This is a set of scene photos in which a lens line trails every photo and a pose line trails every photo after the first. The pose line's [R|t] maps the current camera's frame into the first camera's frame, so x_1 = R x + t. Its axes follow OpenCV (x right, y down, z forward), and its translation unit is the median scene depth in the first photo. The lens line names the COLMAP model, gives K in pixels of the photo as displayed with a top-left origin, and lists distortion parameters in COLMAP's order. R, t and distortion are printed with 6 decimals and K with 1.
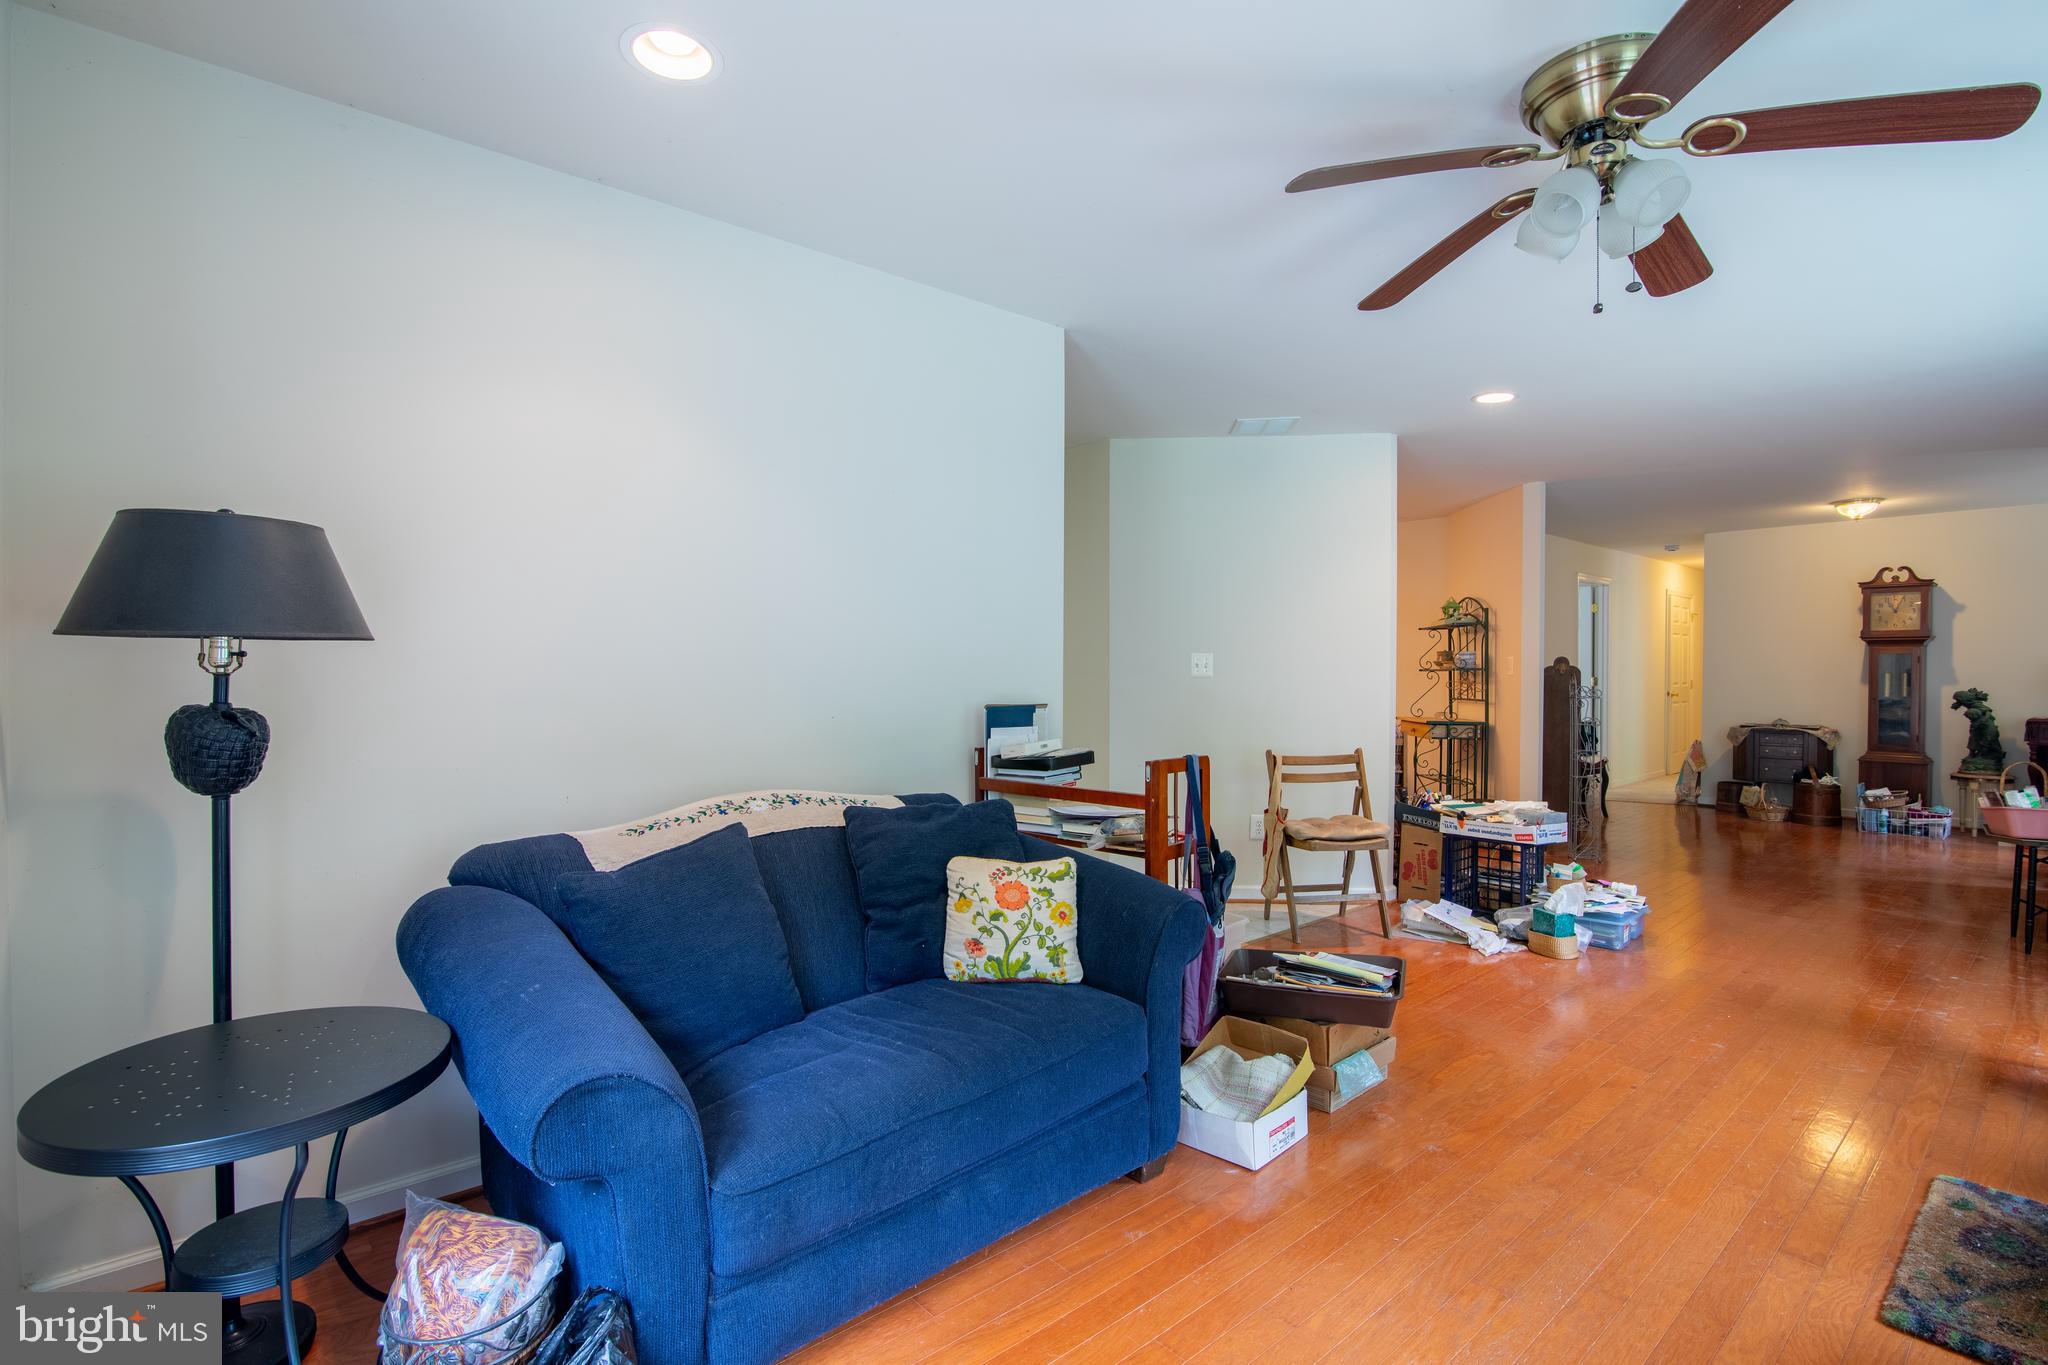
lens RADIAL K [[949.7, 0, 1028.3], [0, 949.7, 676.2], [0, 0, 1]] dist [-0.014693, -0.000129]
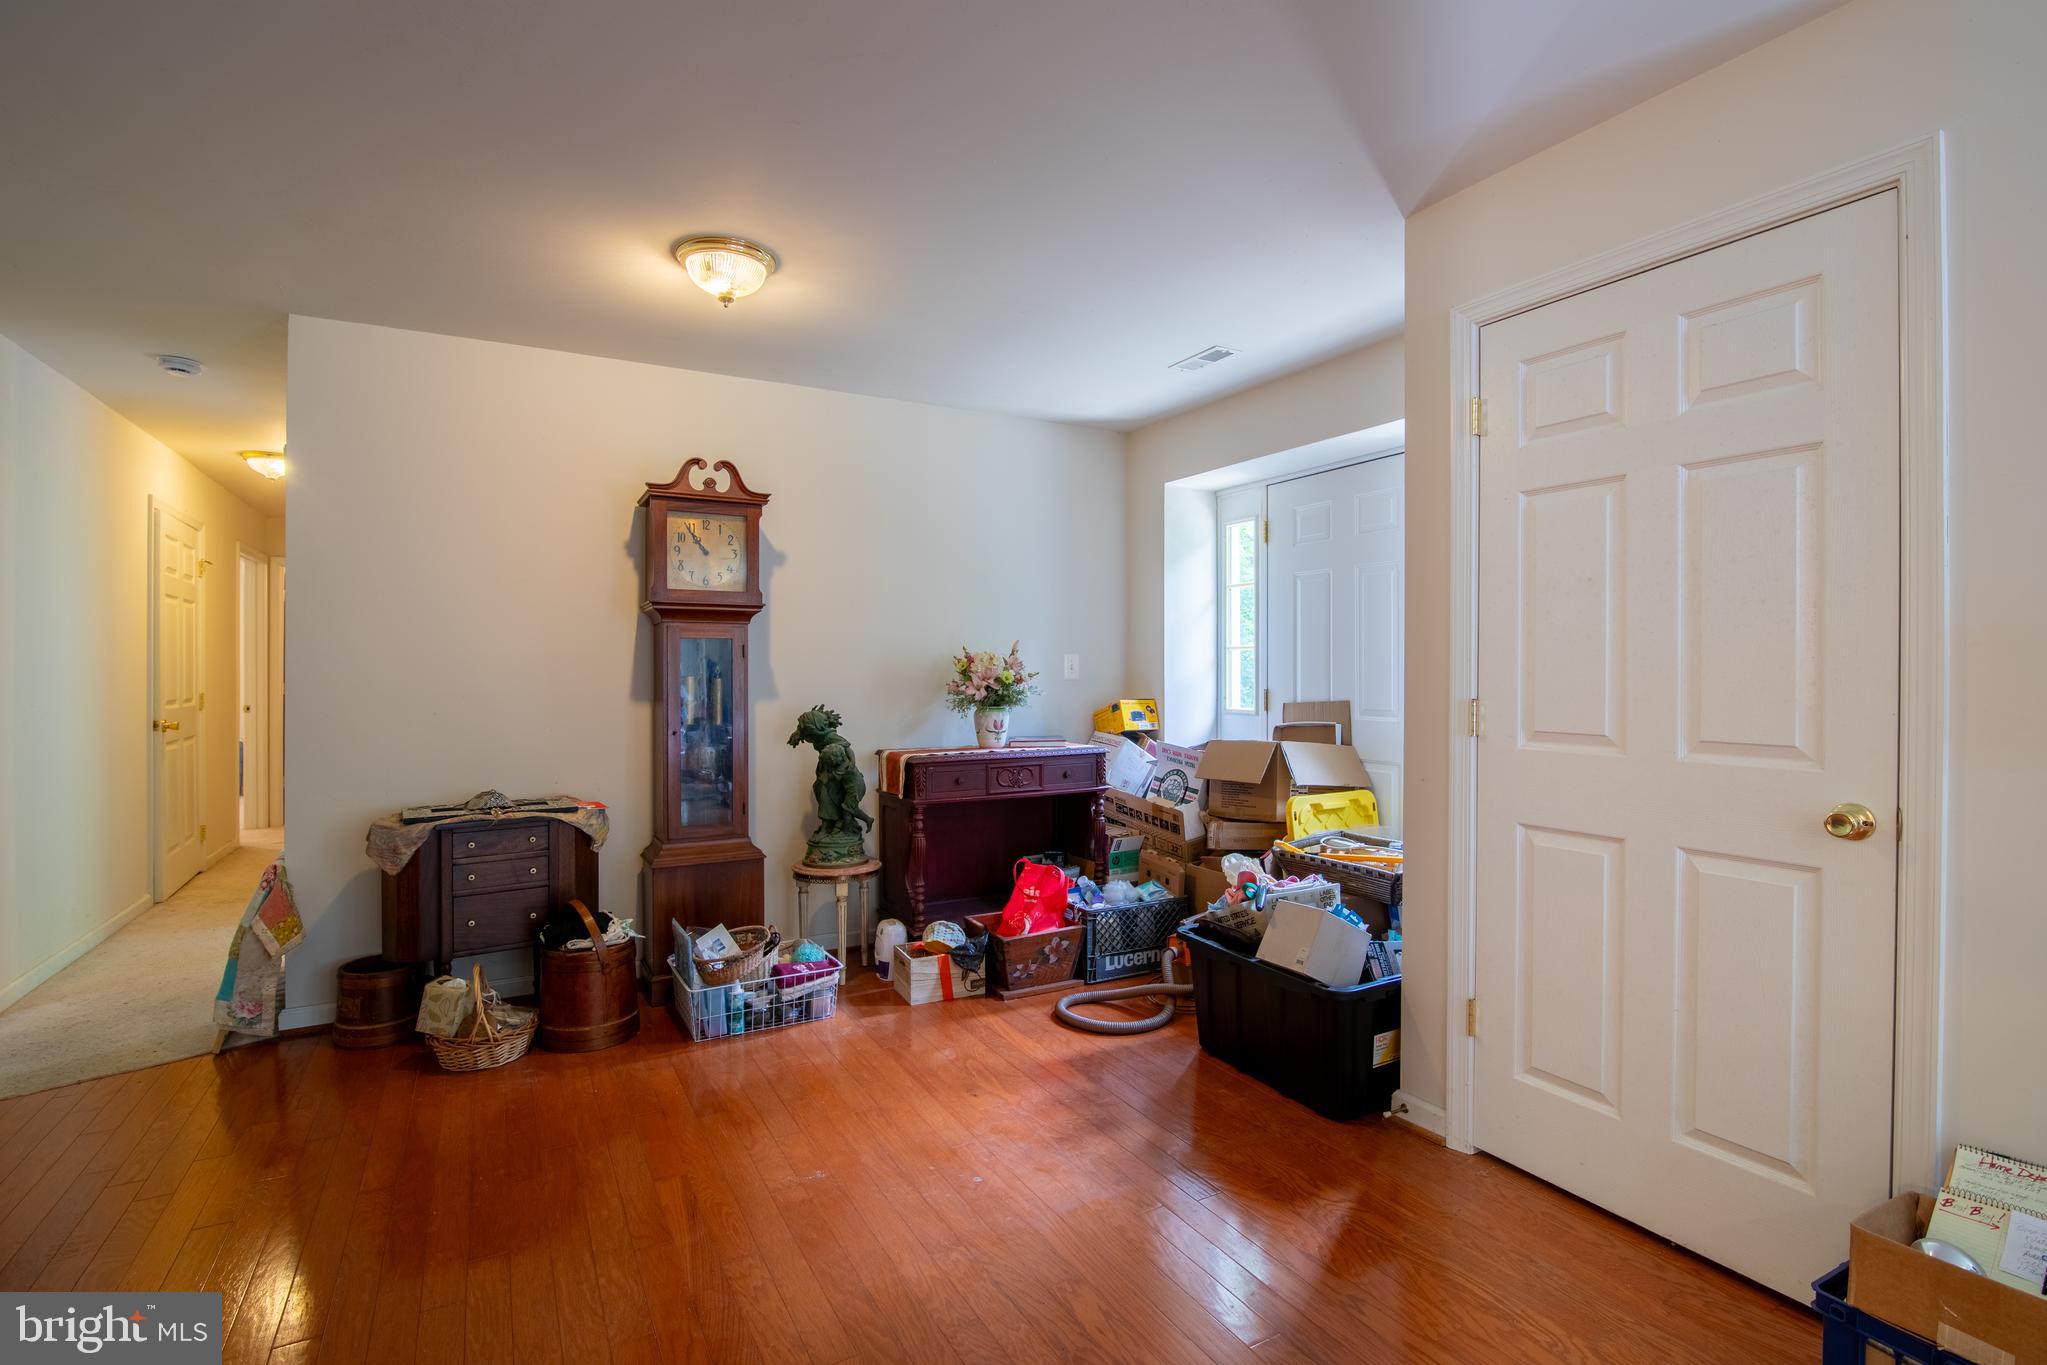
lens RADIAL K [[949.3, 0, 1027.8], [0, 949.3, 676.2], [0, 0, 1]] dist [-0.014693, -0.000129]
pose [[0.199617, -0.006799, 0.979850, 0.466423], [0.007351, 0.999958, 0.005441, -0.005829], [-0.979847, 0.006116, 0.199658, 0.727137]]
